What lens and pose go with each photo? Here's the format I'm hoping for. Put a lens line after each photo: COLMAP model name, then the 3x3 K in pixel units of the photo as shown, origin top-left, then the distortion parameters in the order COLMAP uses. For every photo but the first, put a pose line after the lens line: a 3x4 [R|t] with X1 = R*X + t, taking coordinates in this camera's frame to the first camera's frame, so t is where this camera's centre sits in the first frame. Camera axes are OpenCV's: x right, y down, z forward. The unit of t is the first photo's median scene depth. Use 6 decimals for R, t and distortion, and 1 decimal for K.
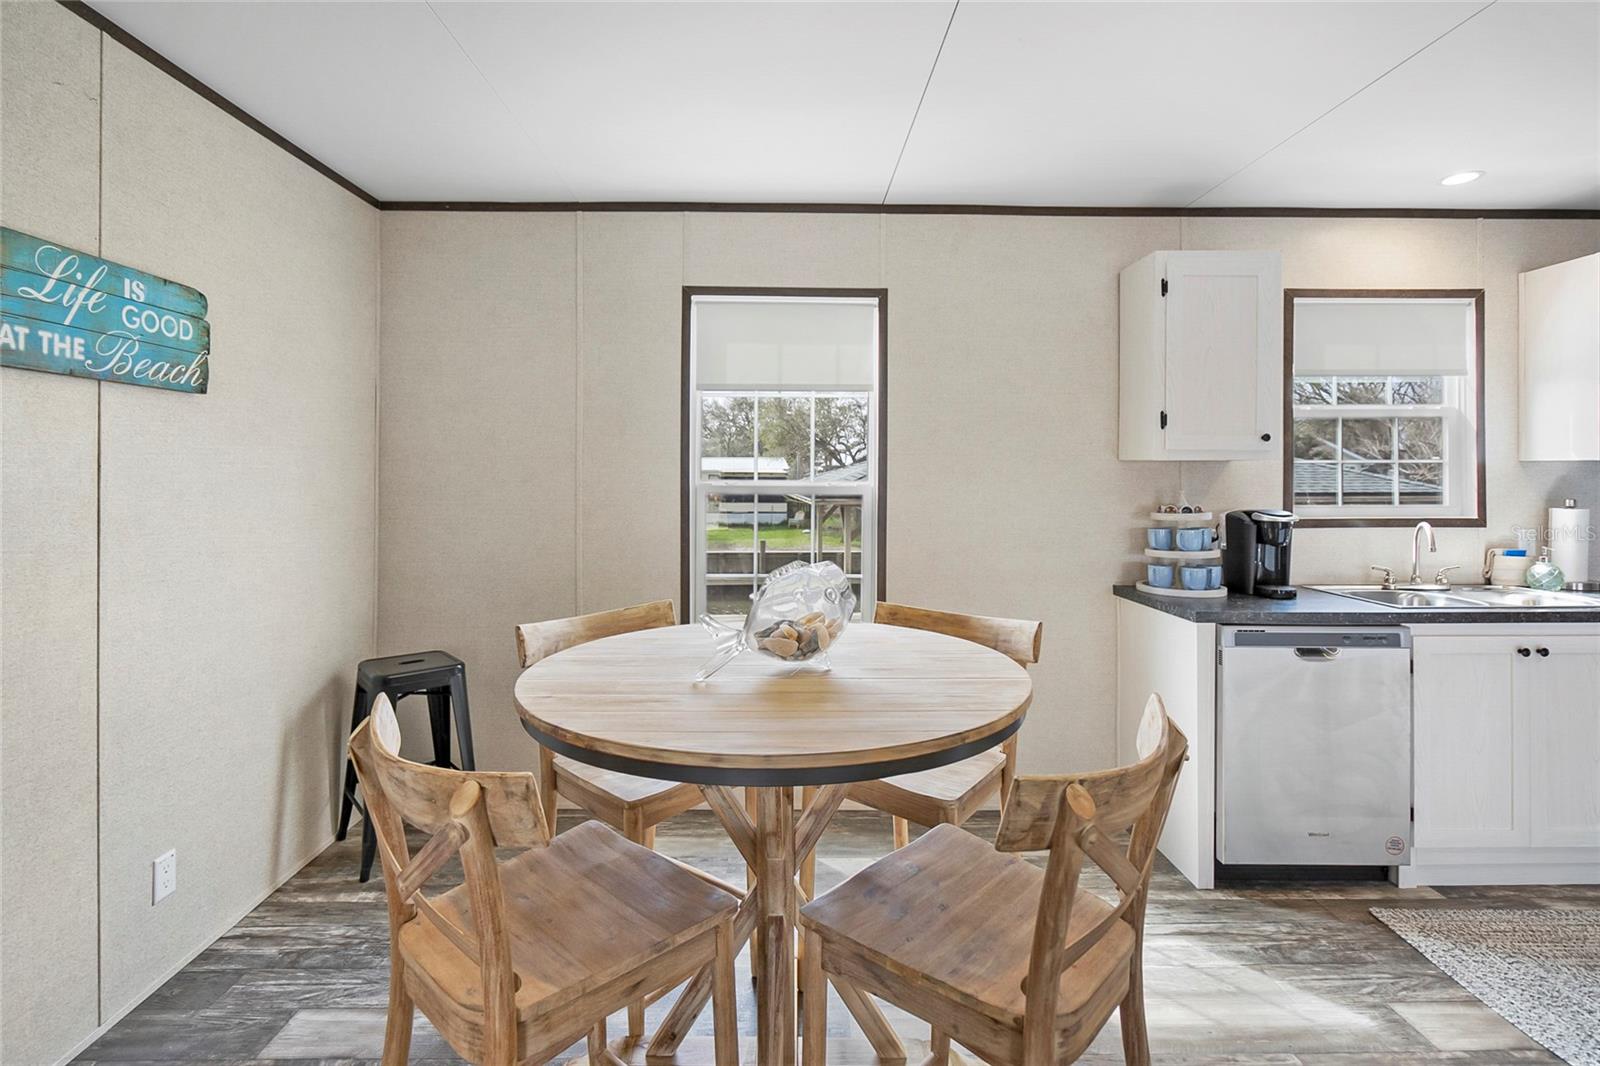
lens RADIAL K [[750.4, 0, 793.9], [0, 750.4, 472.7], [0, 0, 1]] dist [-0.003947, -0.000224]
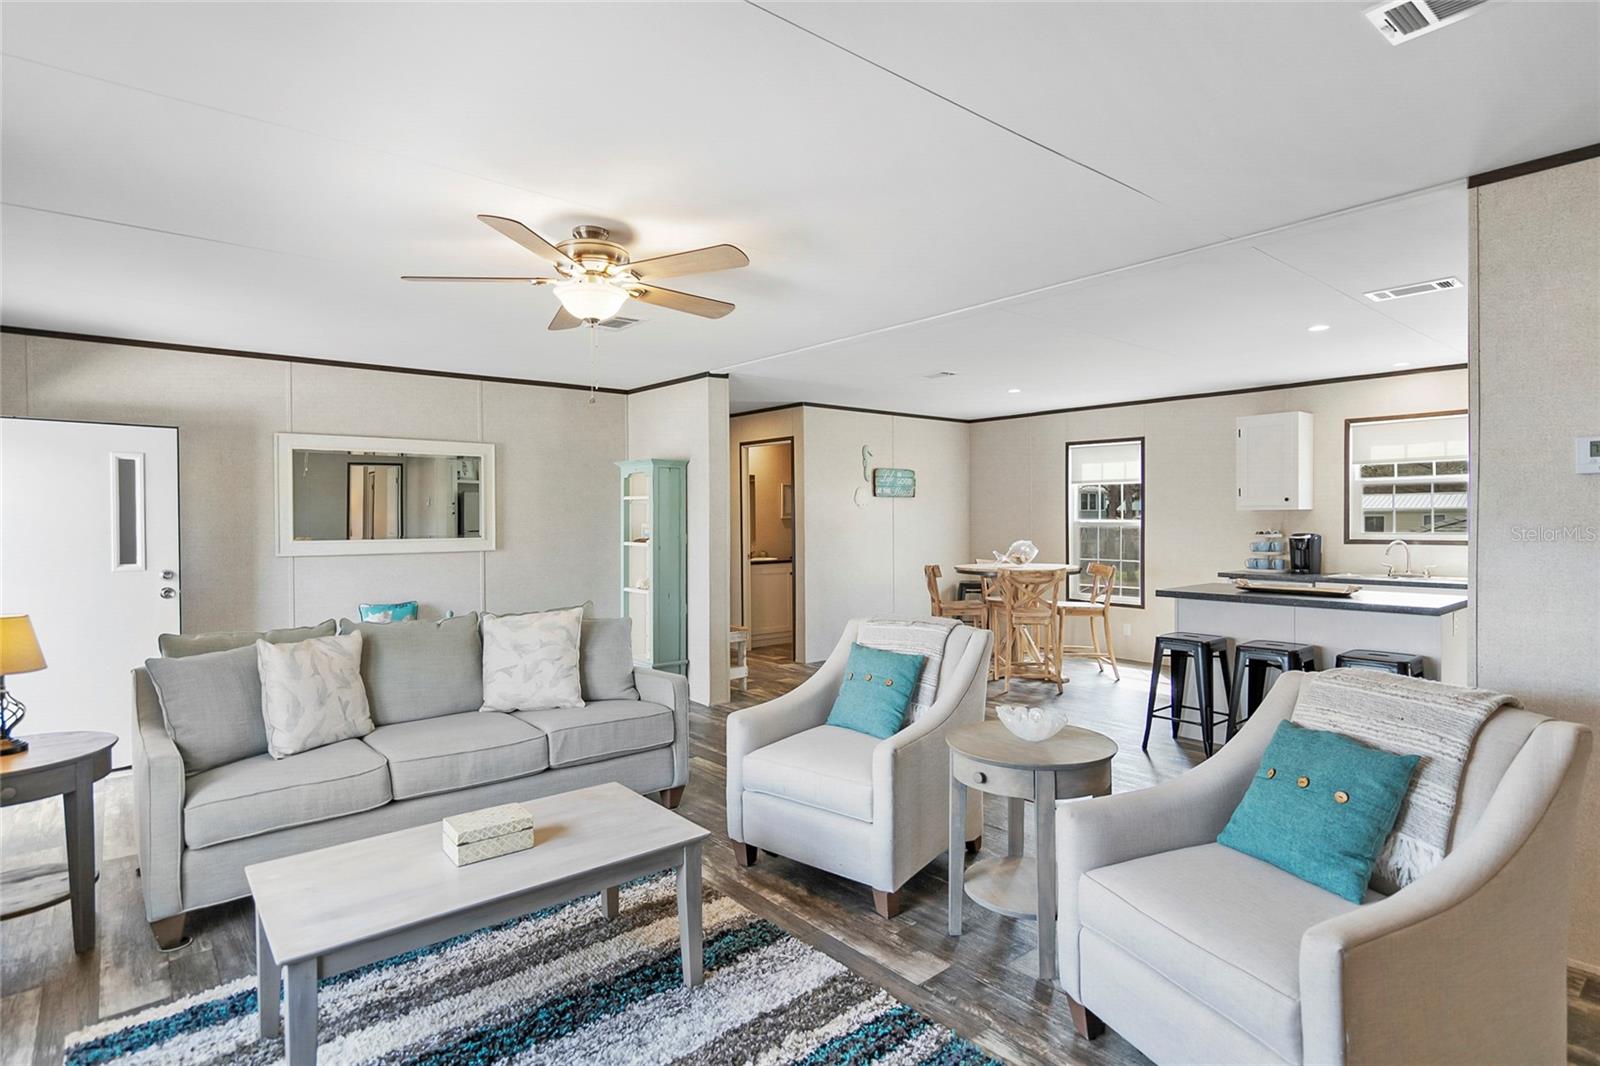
lens RADIAL K [[832.8, 0, 800.0], [0, 832.8, 533.0], [0, 0, 1]] dist [-0.005116, -0.000197]
pose [[0.637557, 0.009819, -0.770340, 1.424829], [0.010283, 0.999721, 0.021254, -0.014262], [0.770334, -0.021472, 0.637279, -1.453590]]
